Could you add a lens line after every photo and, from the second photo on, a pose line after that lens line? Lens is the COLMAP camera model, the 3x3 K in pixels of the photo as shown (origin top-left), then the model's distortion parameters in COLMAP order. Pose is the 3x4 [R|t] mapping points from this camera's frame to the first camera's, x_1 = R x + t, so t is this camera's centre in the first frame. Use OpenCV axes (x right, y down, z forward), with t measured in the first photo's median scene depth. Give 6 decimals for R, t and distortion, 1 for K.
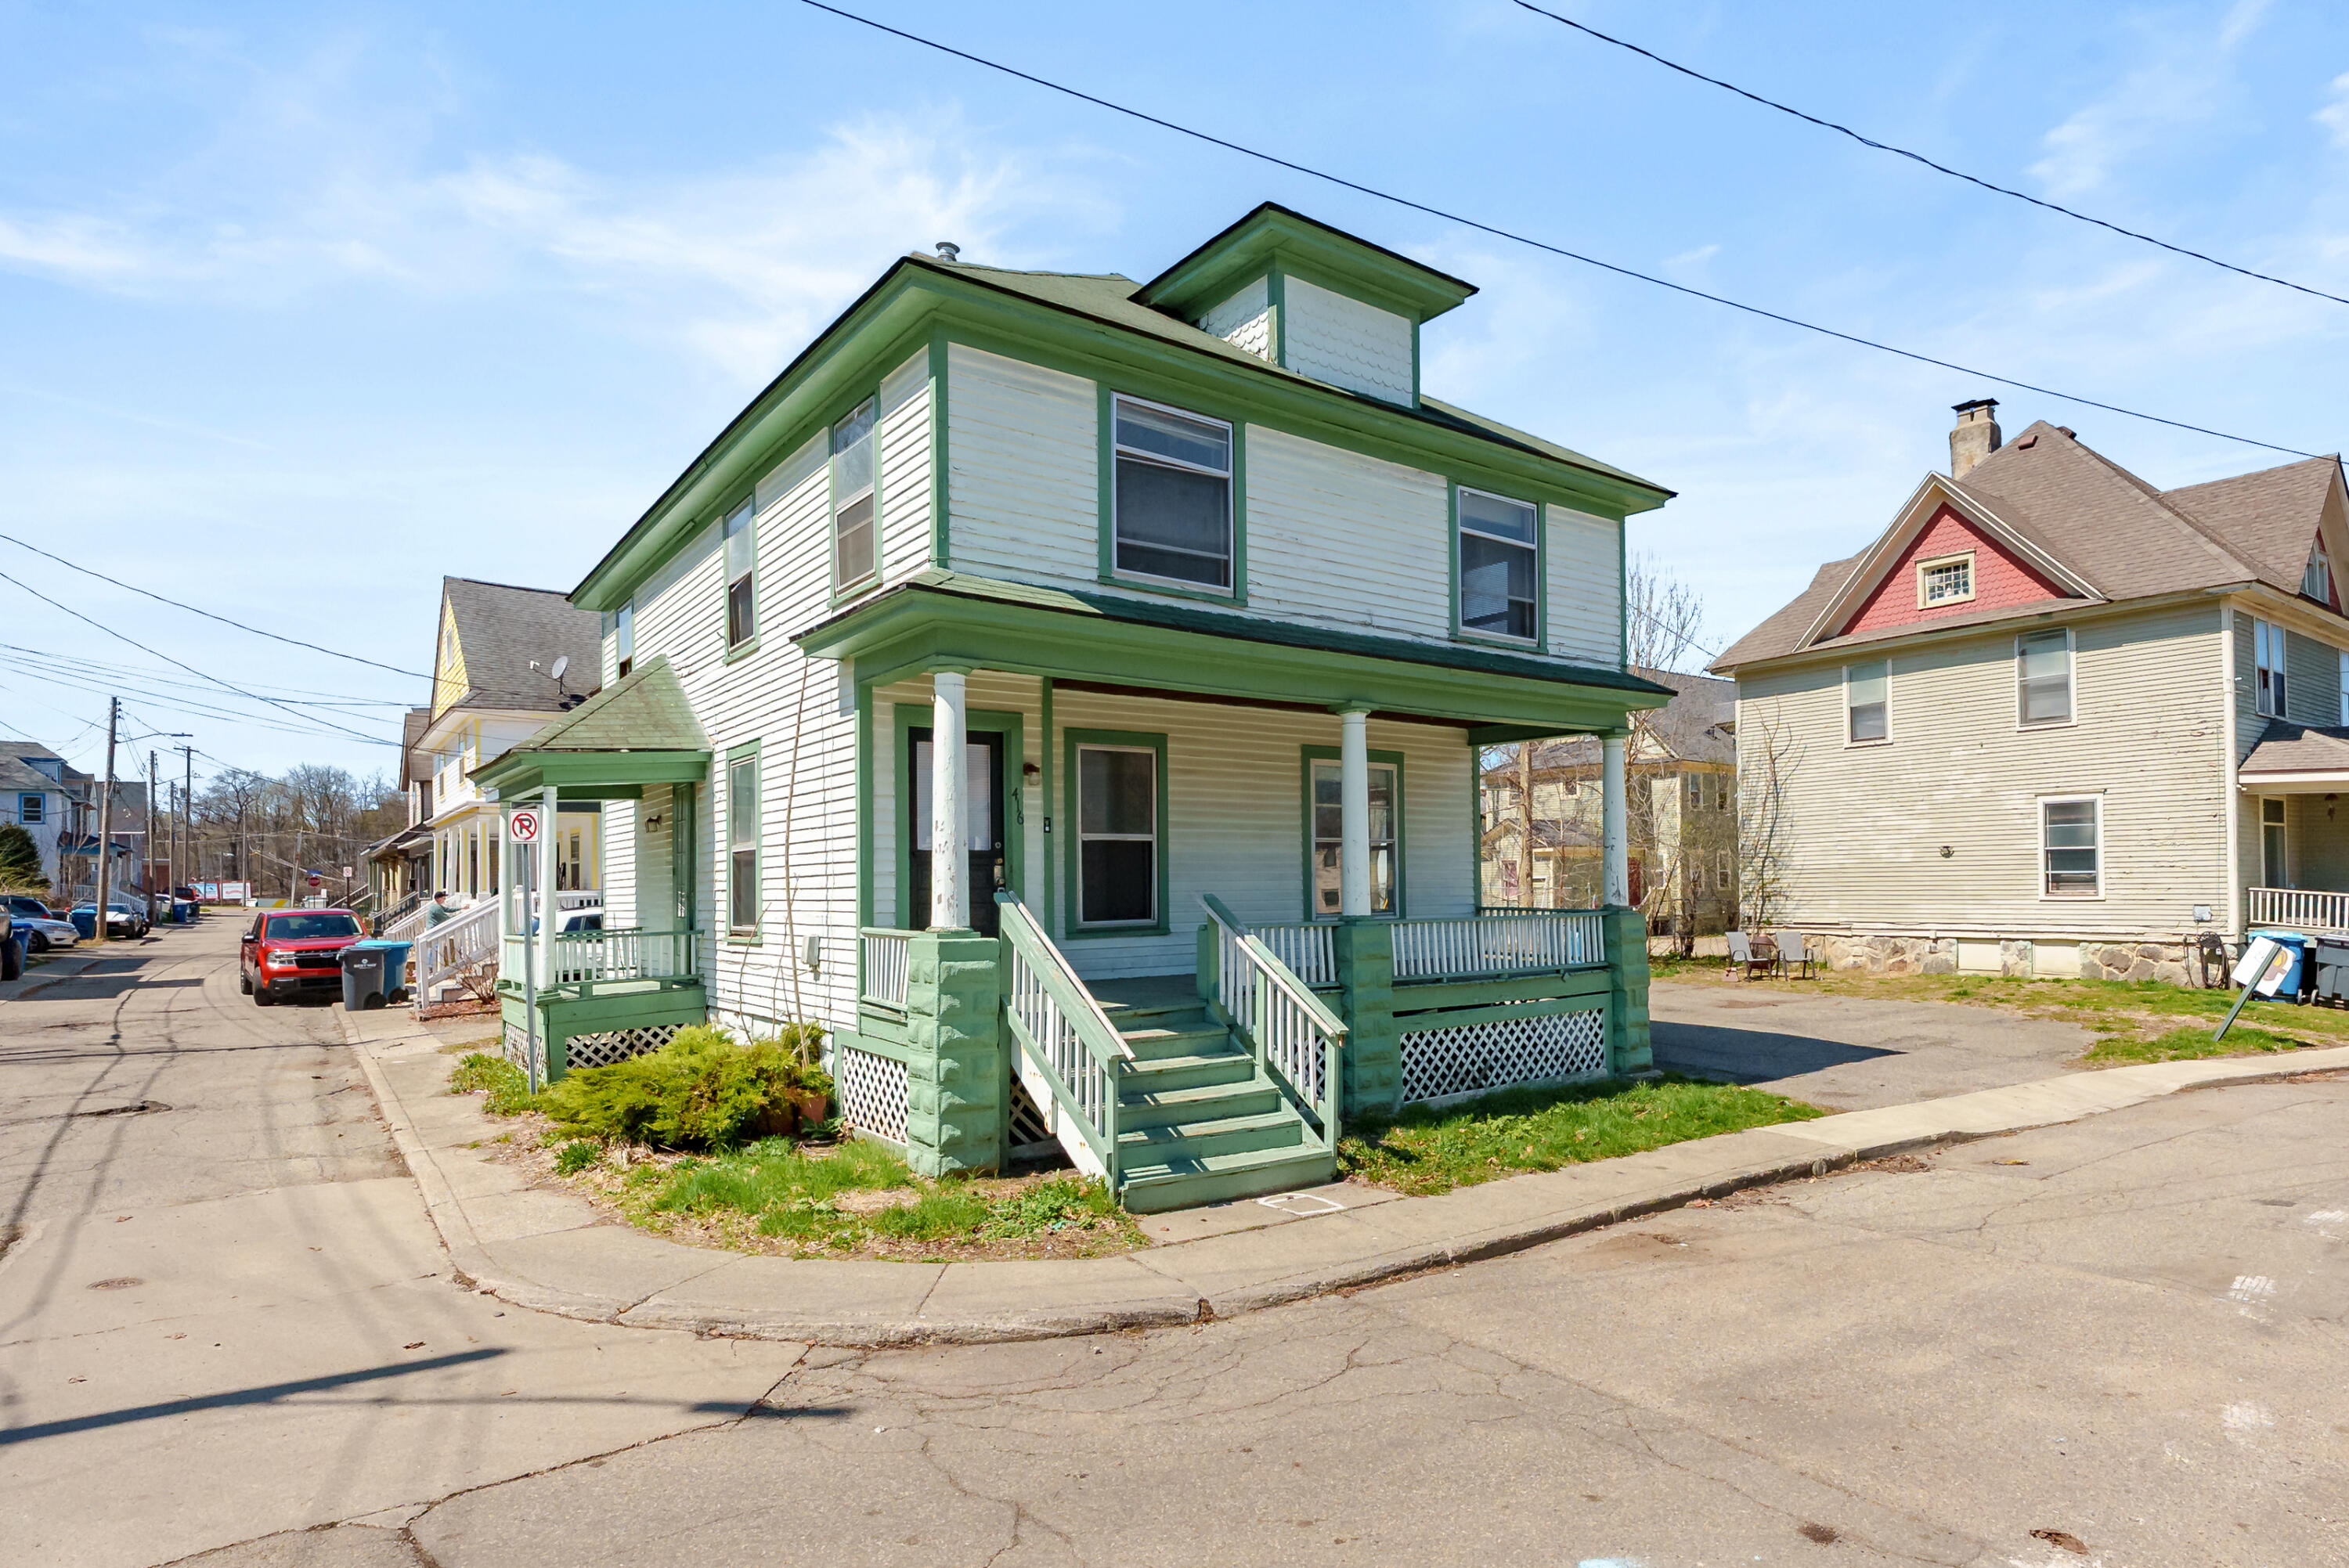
lens RADIAL K [[1275.4, 0, 1301.9], [0, 1275.4, 887.9], [0, 0, 1]] dist [-0.009864, 0.003834]
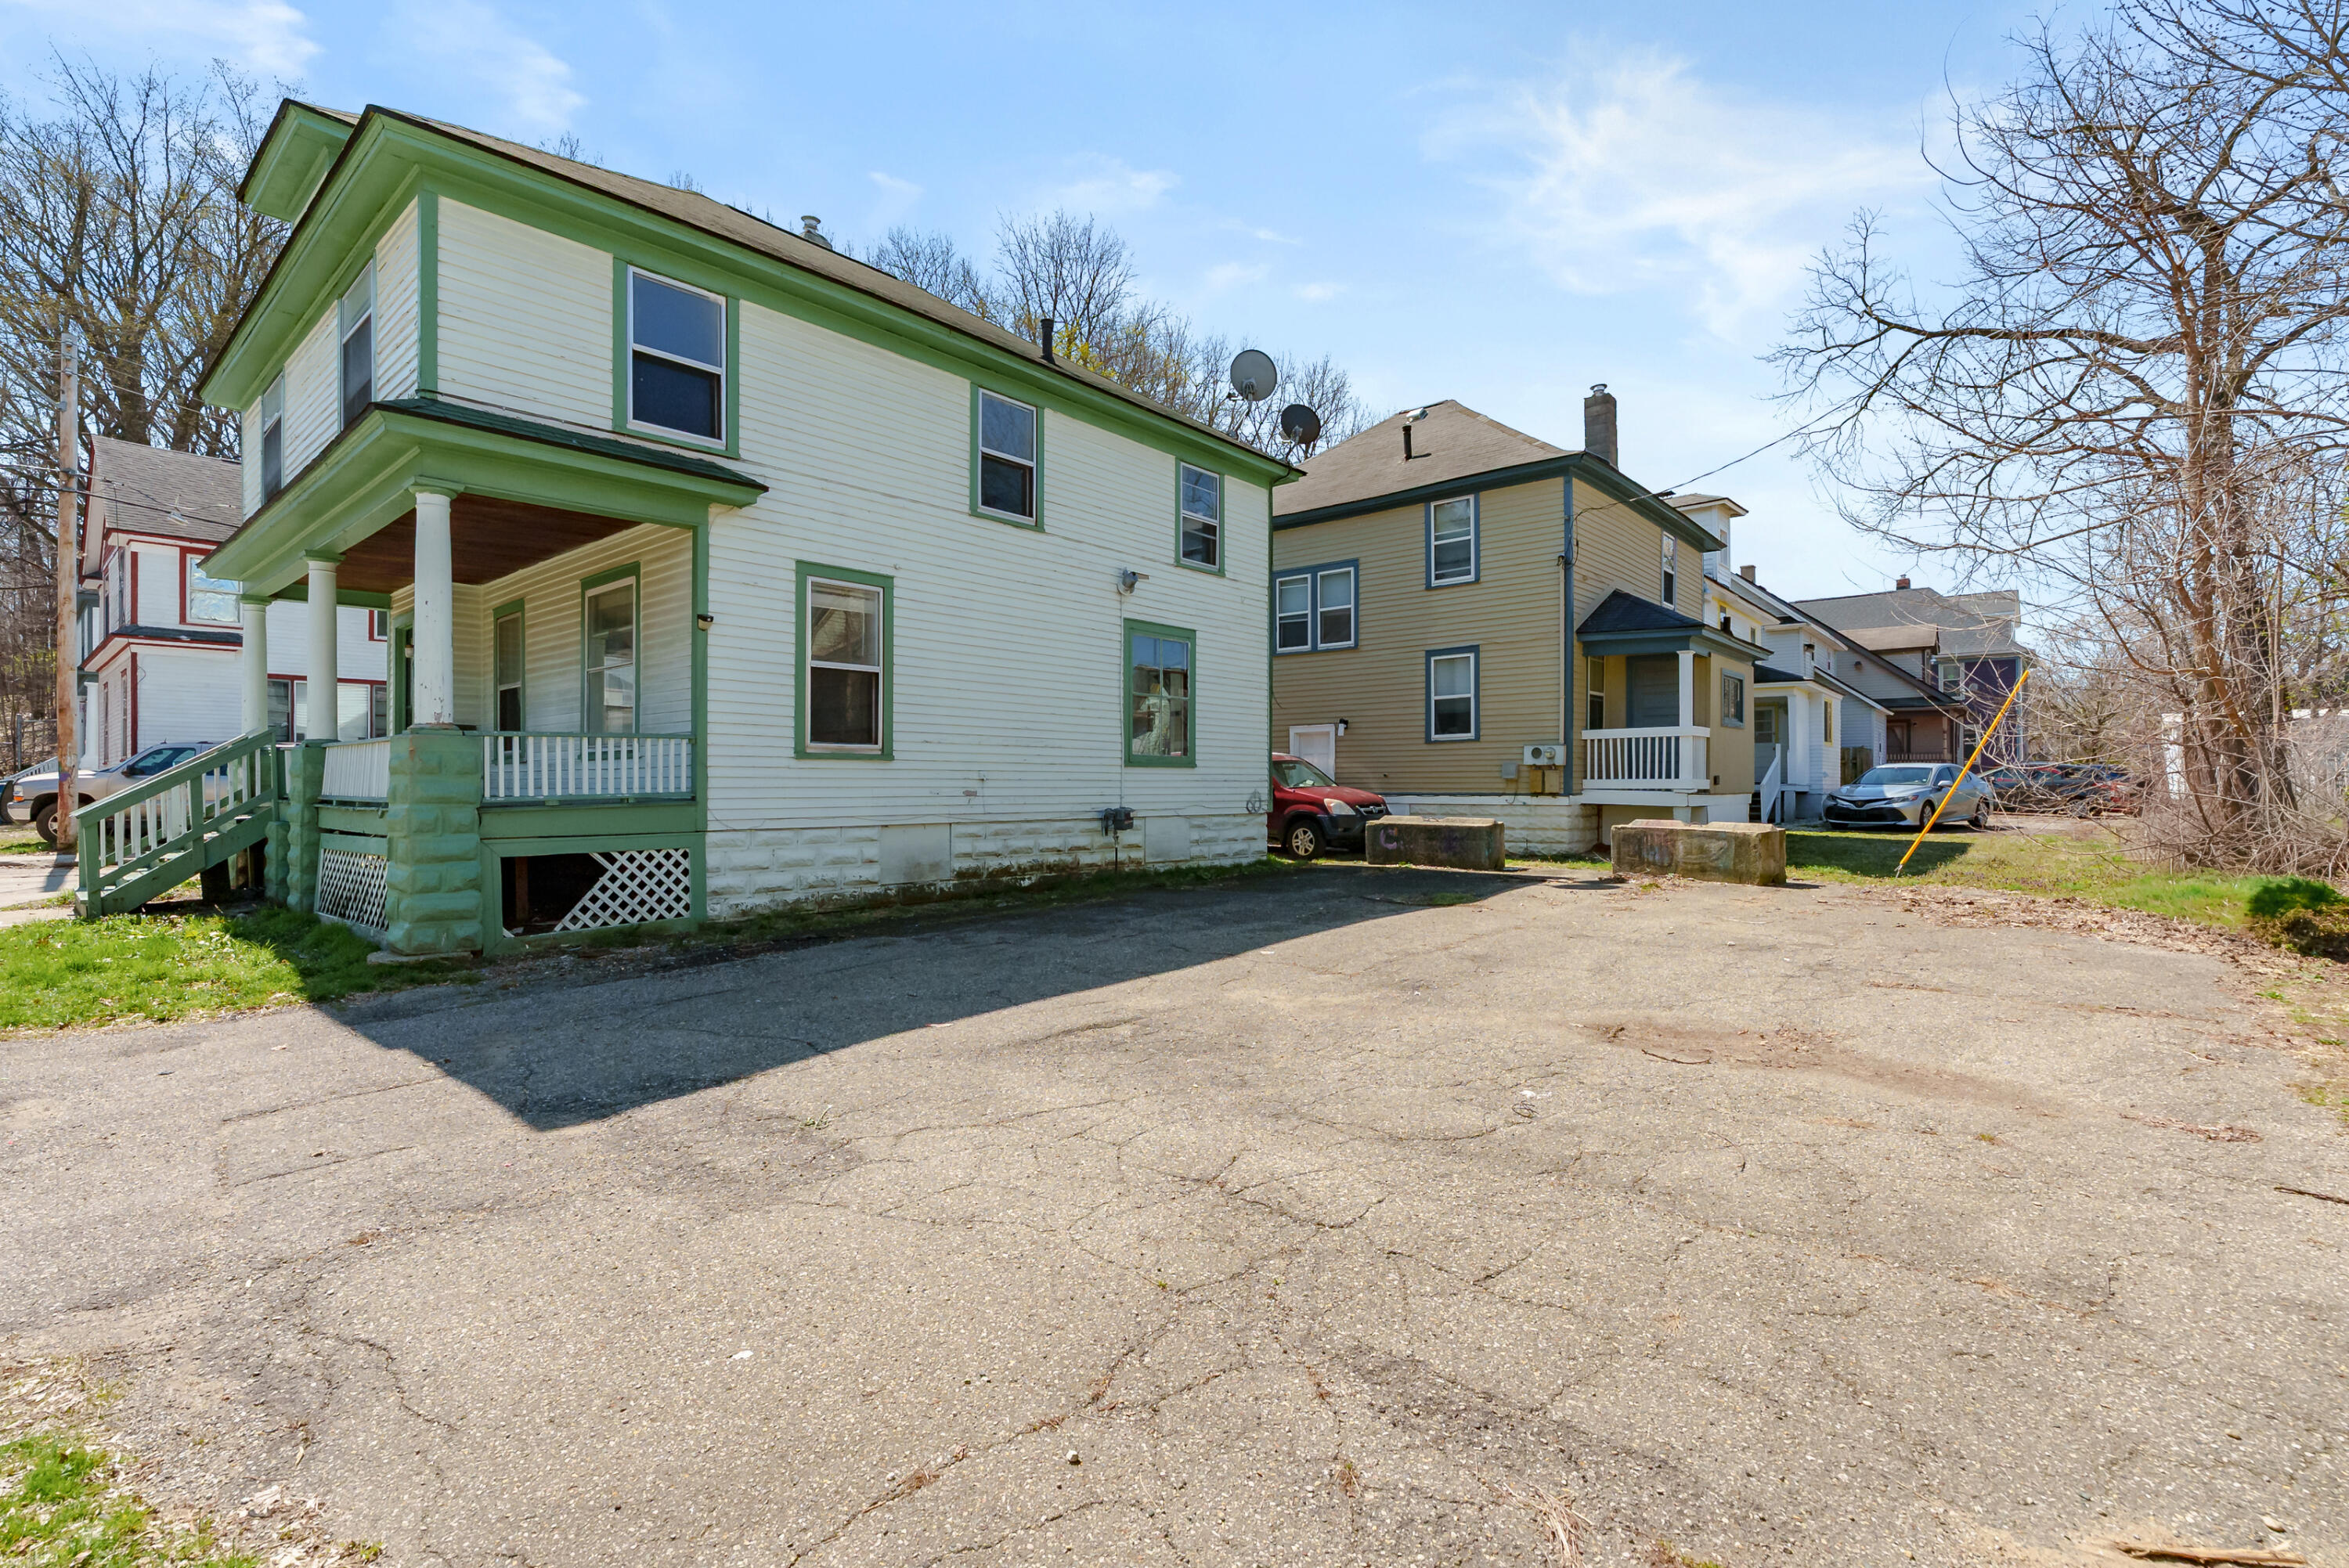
lens RADIAL K [[1078.5, 0, 1187.3], [0, 1078.5, 783.8], [0, 0, 1]] dist [-0.009236, 0.003976]
pose [[0.176011, 0.010365, -0.984334, 1.051600], [-0.002521, 0.999946, 0.010078, 0.047307], [0.984385, 0.000708, 0.176027, 1.493226]]
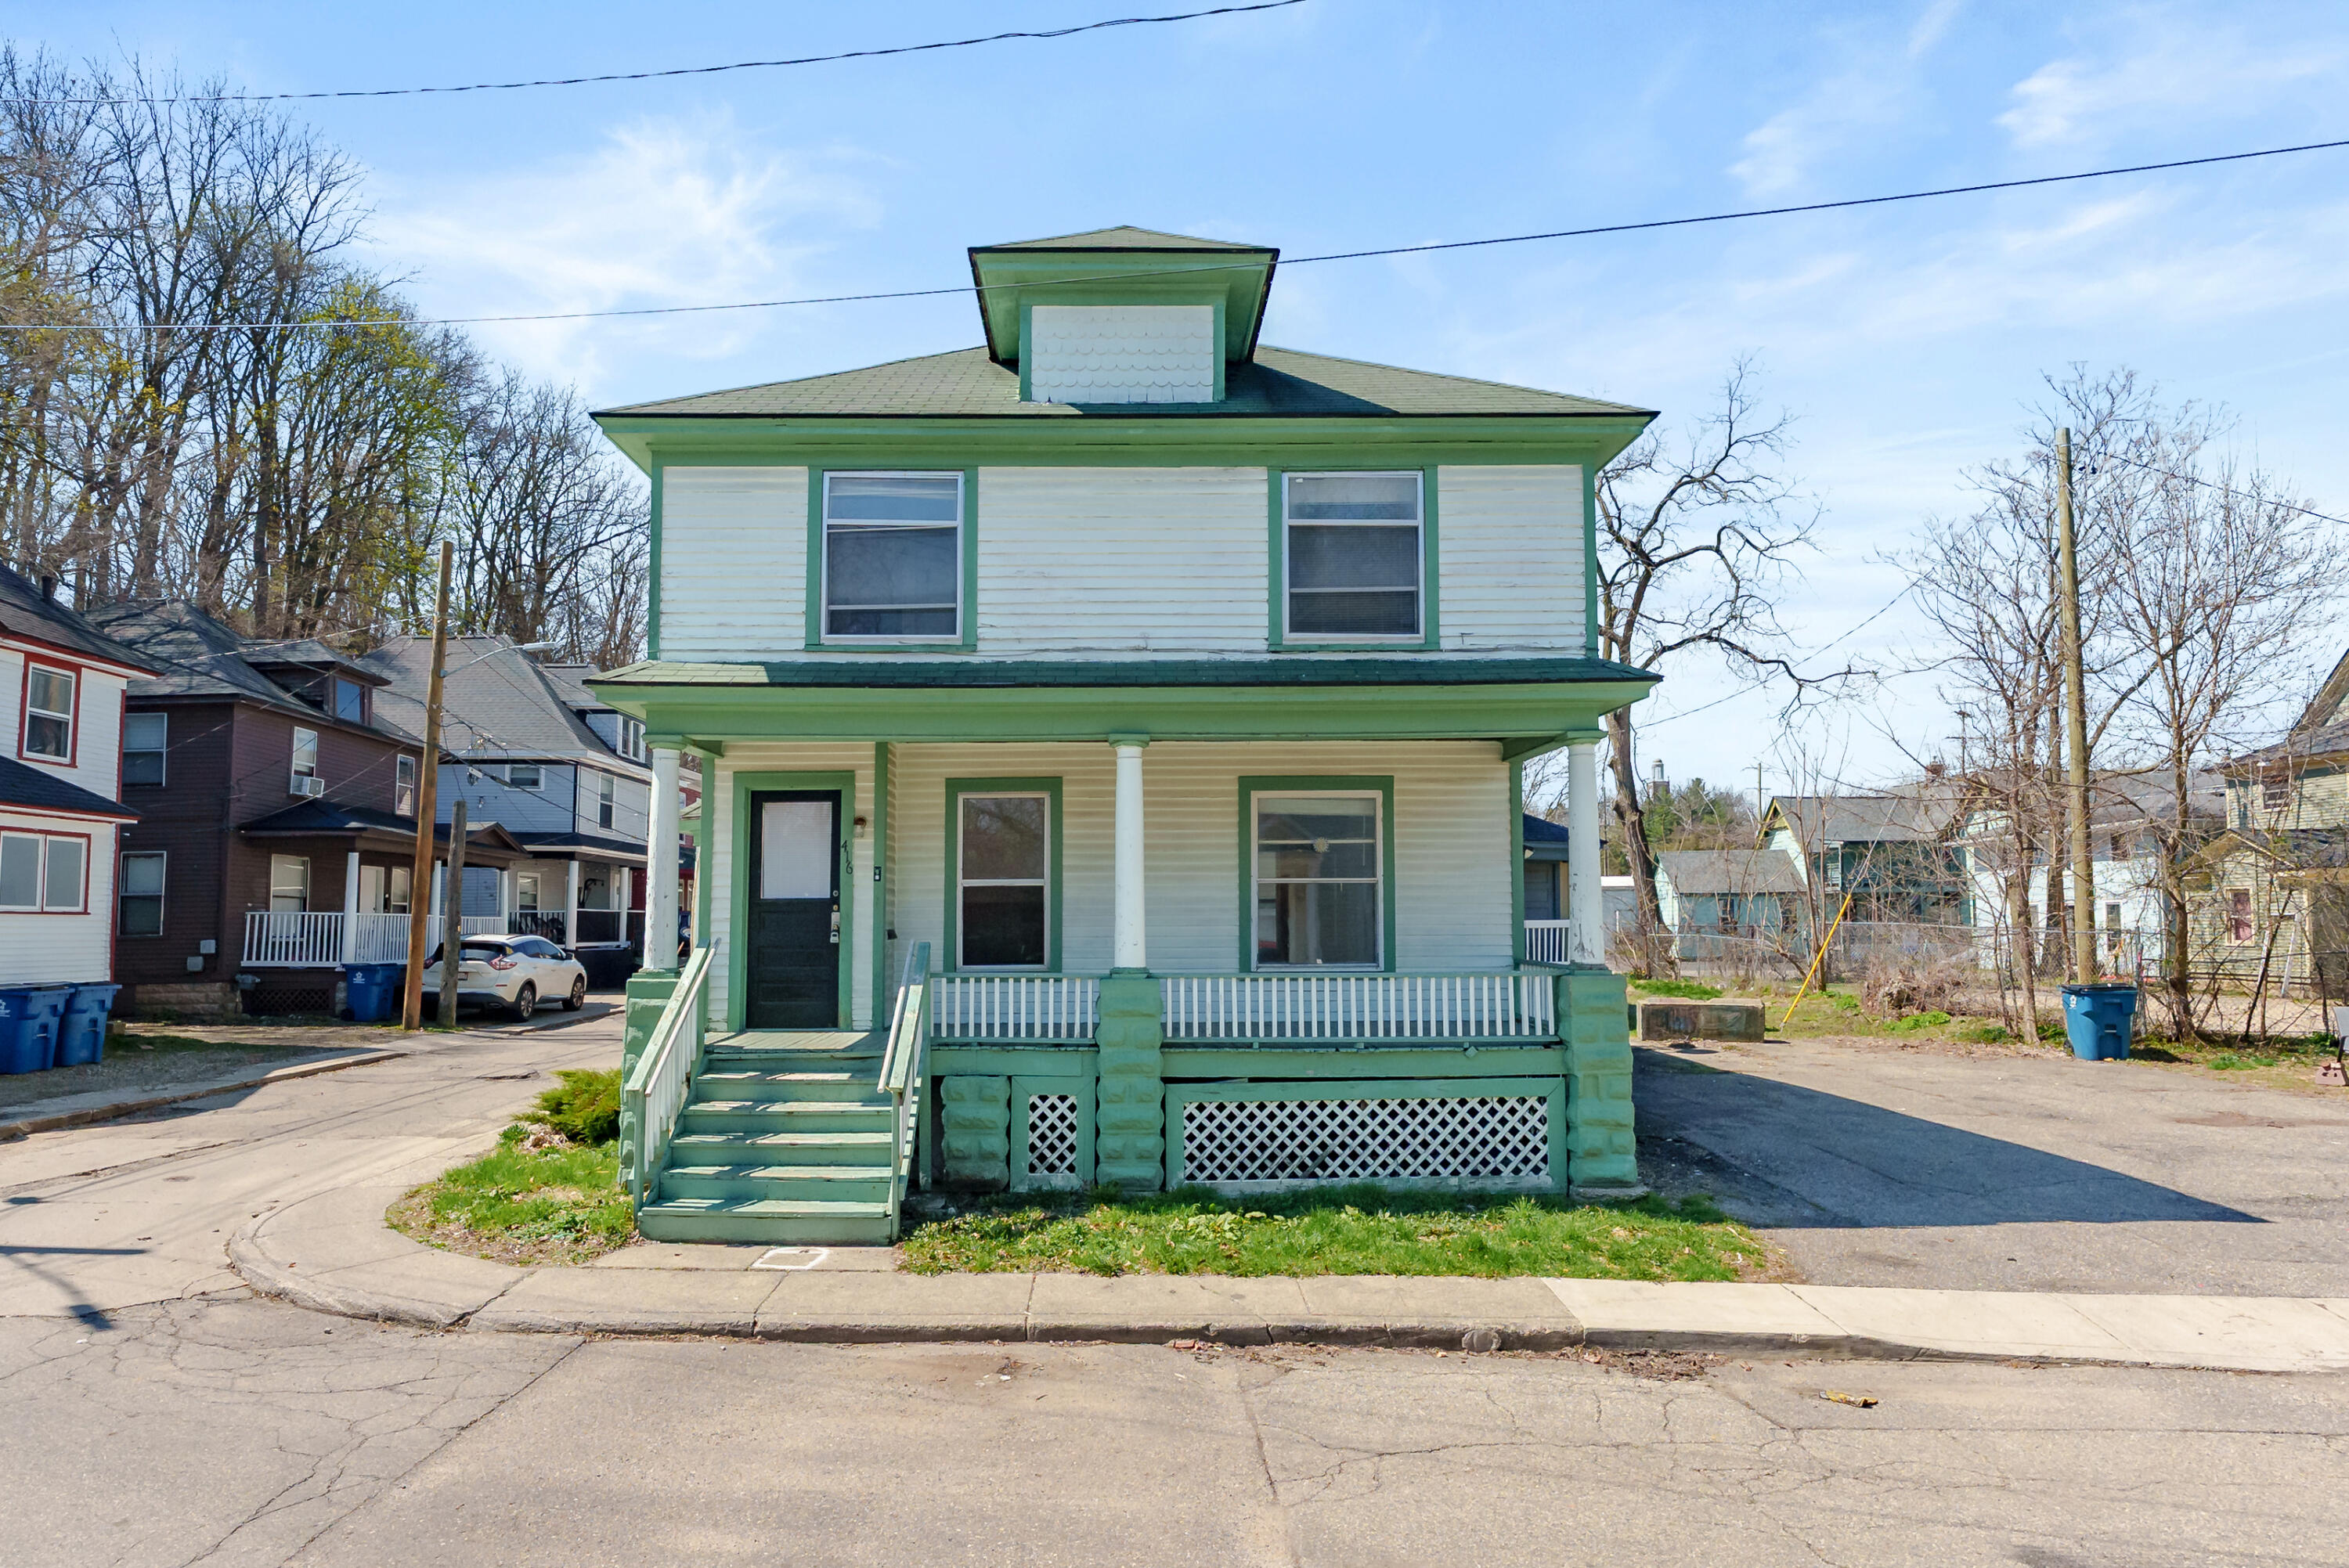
lens RADIAL K [[1344.4, 0, 1160.9], [0, 1344.4, 852.6], [0, 0, 1]] dist [-0.001020, 0.000148]
pose [[0.786059, -0.025810, -0.617613, 0.616586], [-0.005397, 0.998803, -0.048609, -0.012621], [0.618128, 0.041543, 0.784979, 0.240213]]
